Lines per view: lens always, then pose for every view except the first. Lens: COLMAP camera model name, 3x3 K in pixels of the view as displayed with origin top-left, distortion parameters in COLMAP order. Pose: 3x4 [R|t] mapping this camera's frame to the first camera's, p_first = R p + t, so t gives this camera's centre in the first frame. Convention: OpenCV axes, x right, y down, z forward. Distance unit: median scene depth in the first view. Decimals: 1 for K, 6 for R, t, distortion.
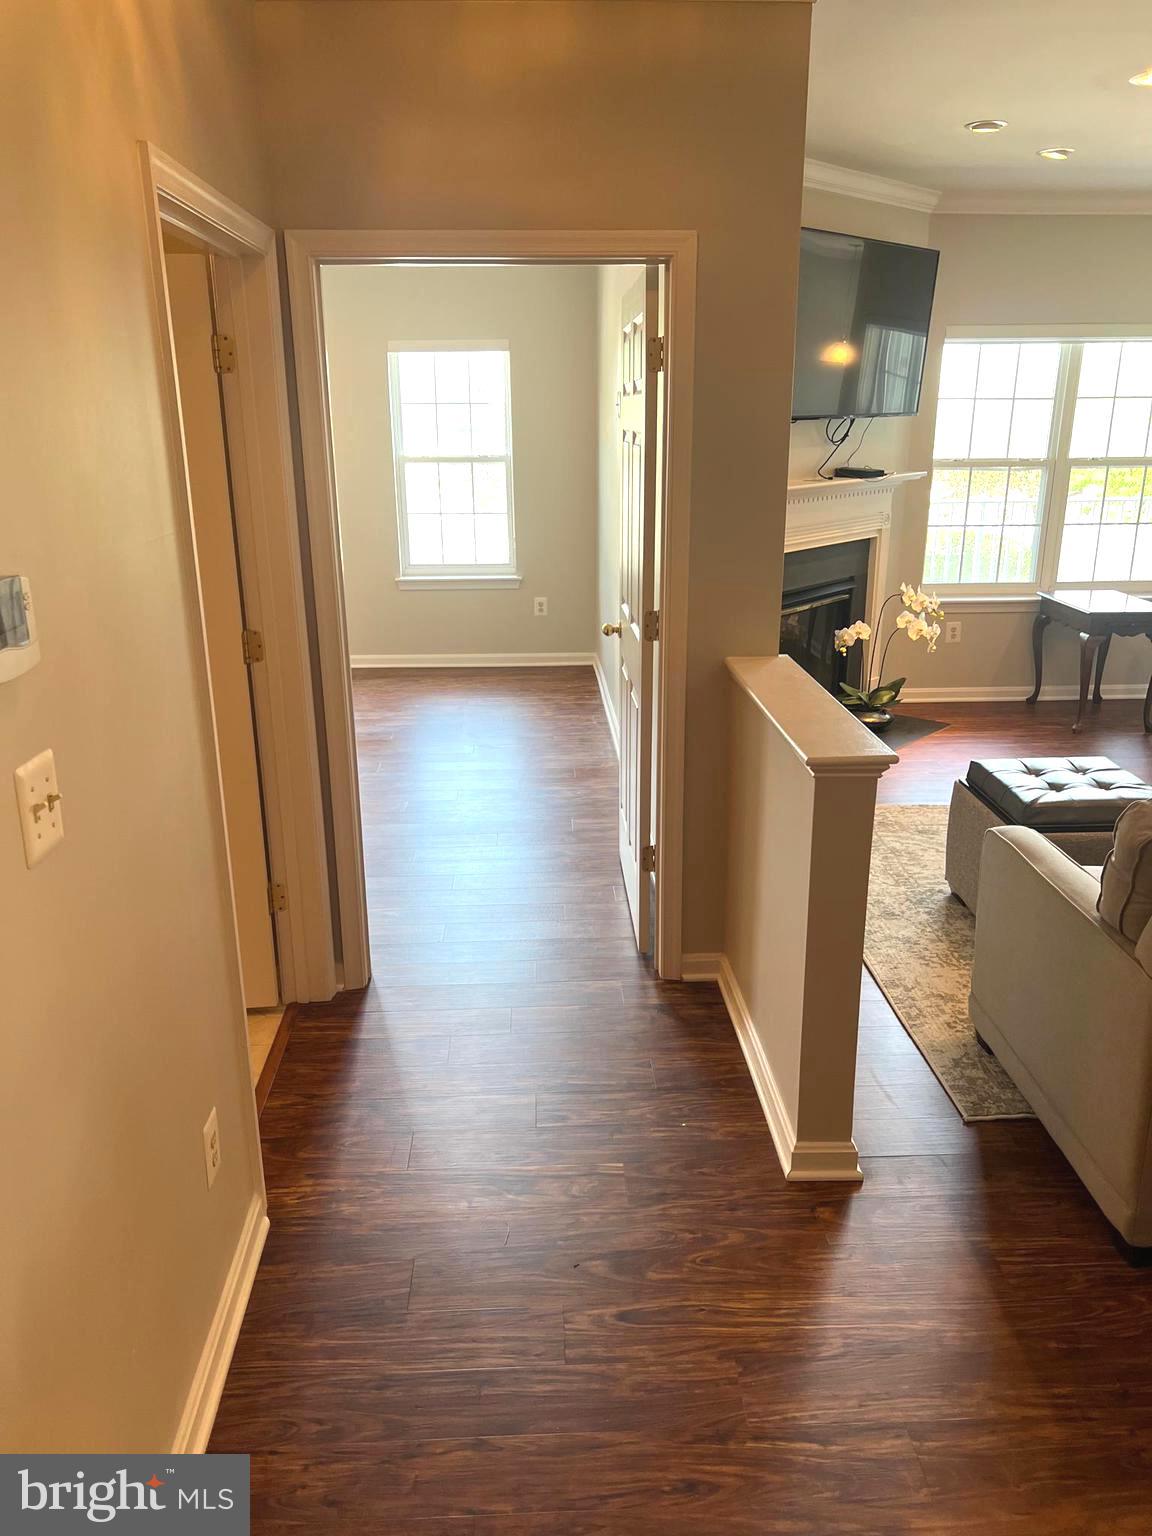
lens RADIAL K [[1153.7, 0, 580.8], [0, 1153.7, 758.5], [0, 0, 1]] dist [0.046803, -0.051435]
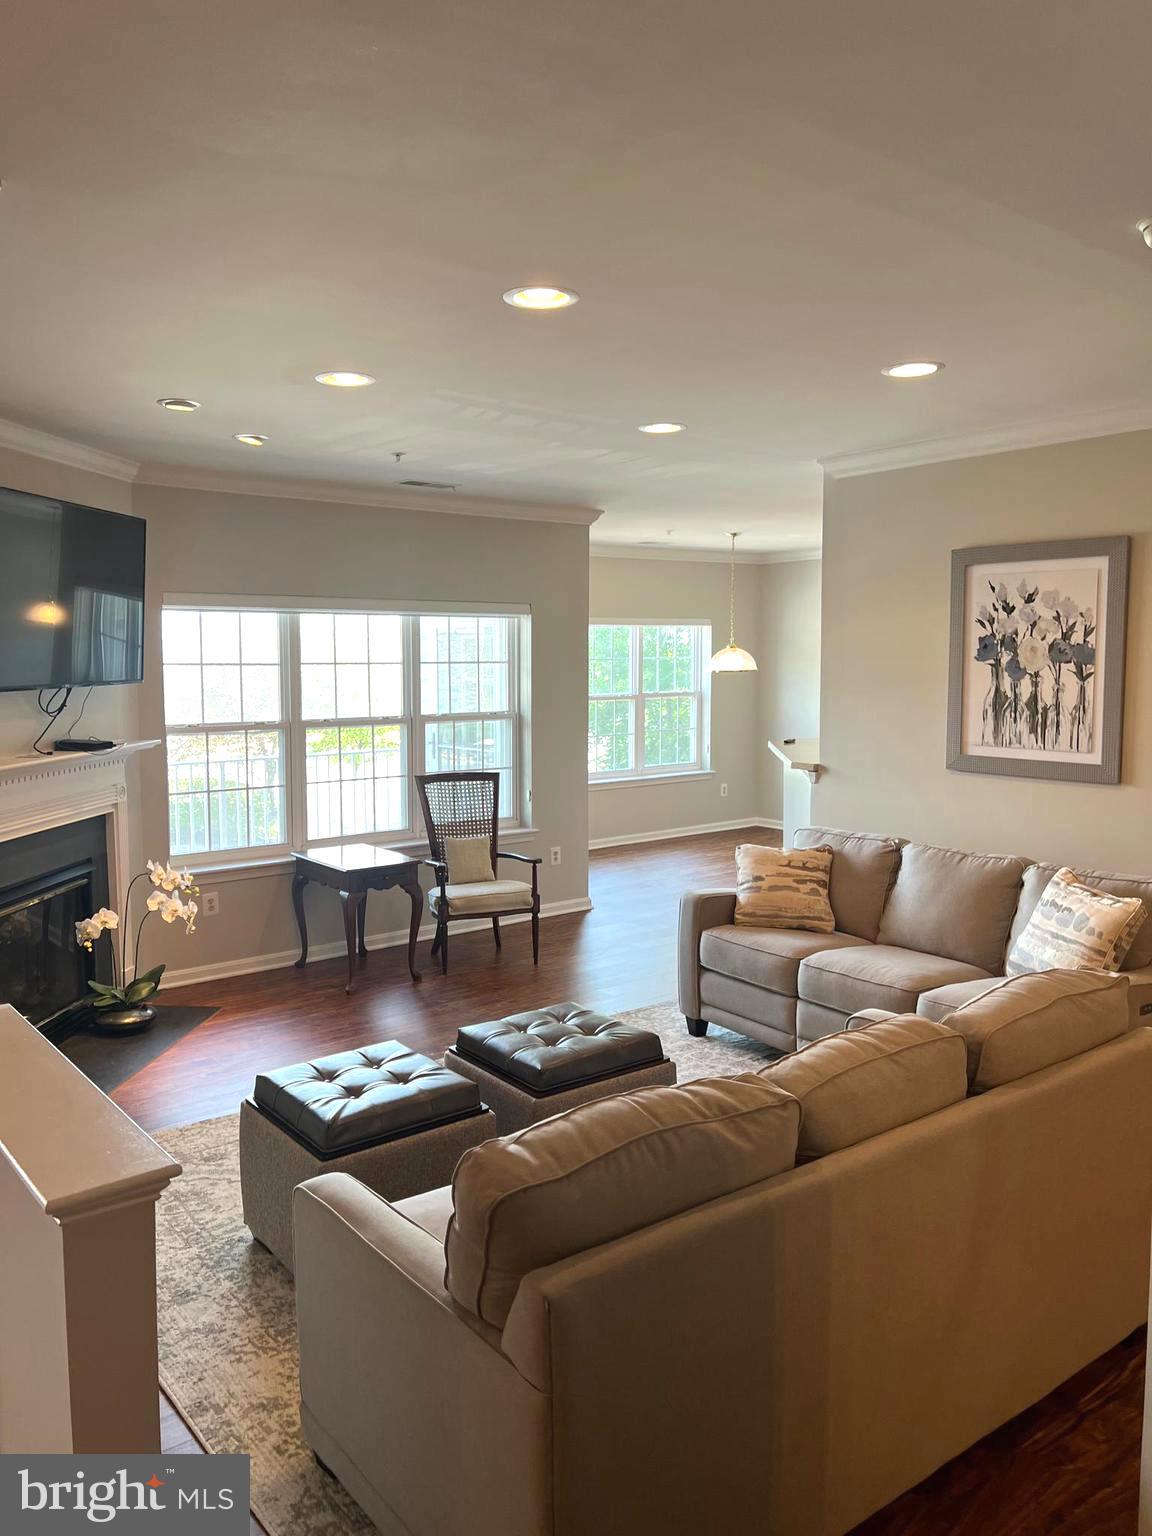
lens RADIAL K [[1153.7, 0, 580.8], [0, 1153.7, 758.5], [0, 0, 1]] dist [0.046803, -0.051435]
pose [[0.806345, -0.053772, 0.588996, 0.020709], [0.176170, 0.972491, -0.152396, -0.032021], [-0.564599, 0.226648, 0.793636, 0.074126]]
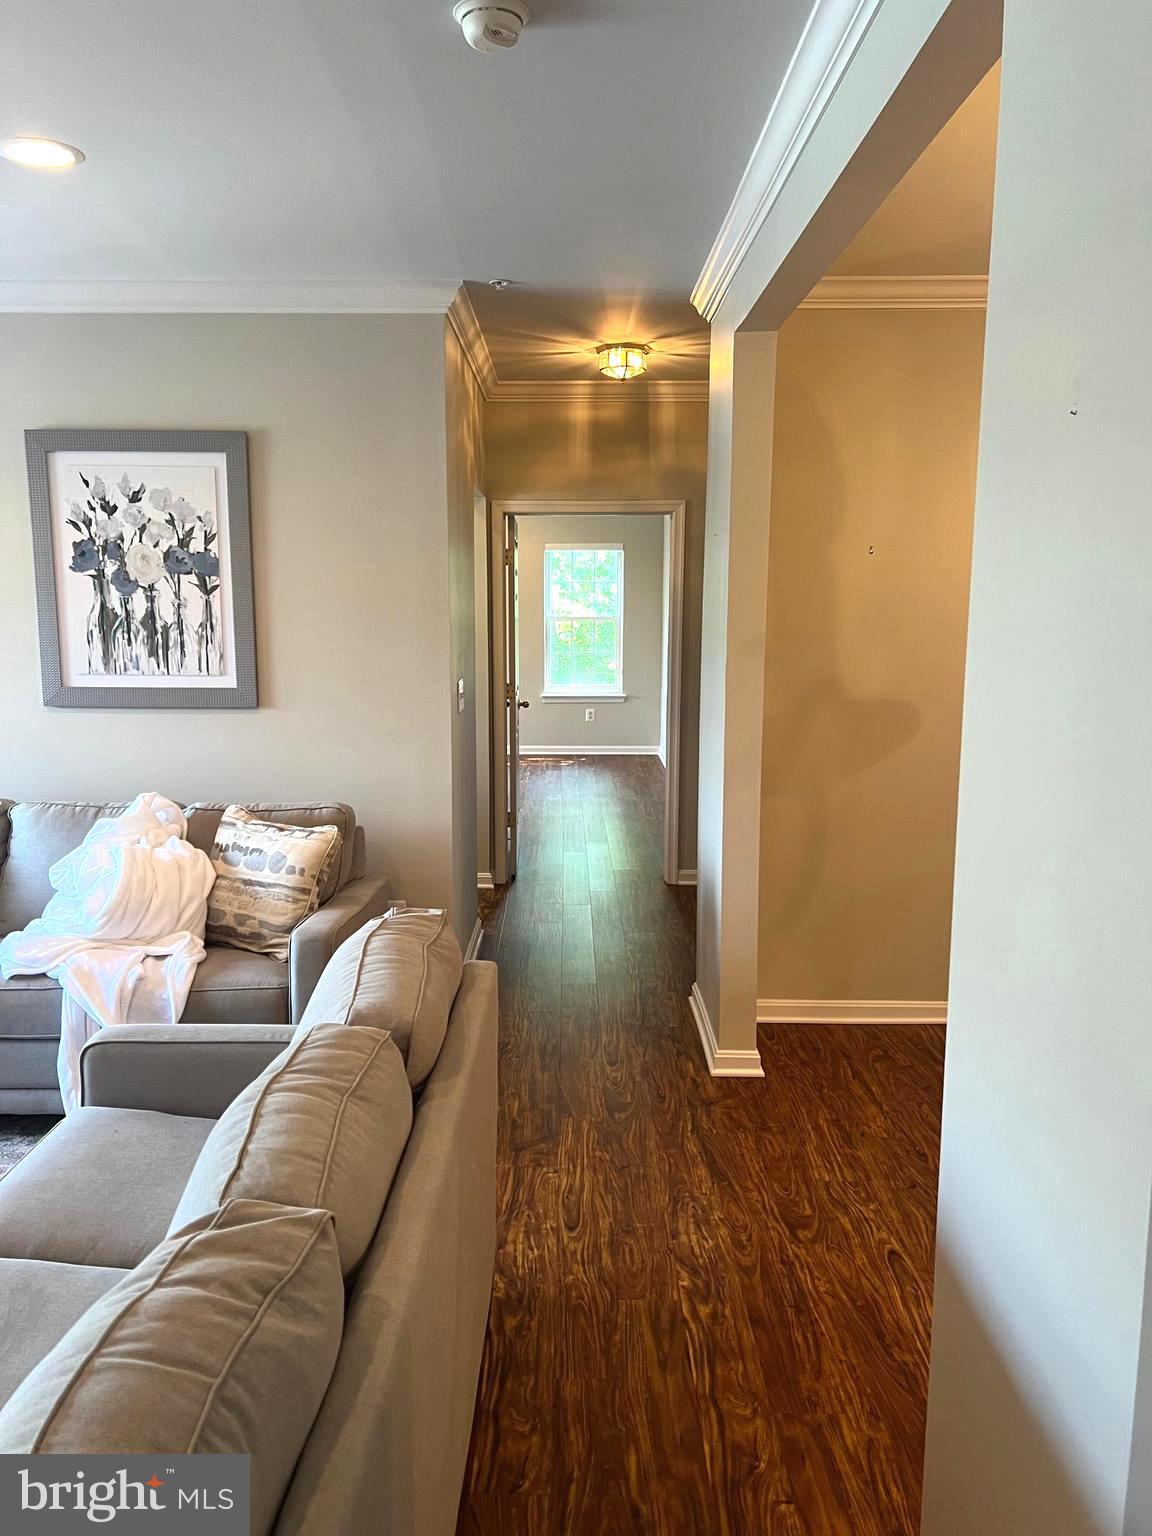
lens RADIAL K [[1153.7, 0, 580.8], [0, 1153.7, 758.5], [0, 0, 1]] dist [0.046803, -0.051435]
pose [[0.052460, -0.142046, 0.988469, 0.059696], [0.294272, 0.948079, 0.120625, -0.060583], [-0.954281, 0.284551, 0.091536, 0.210576]]
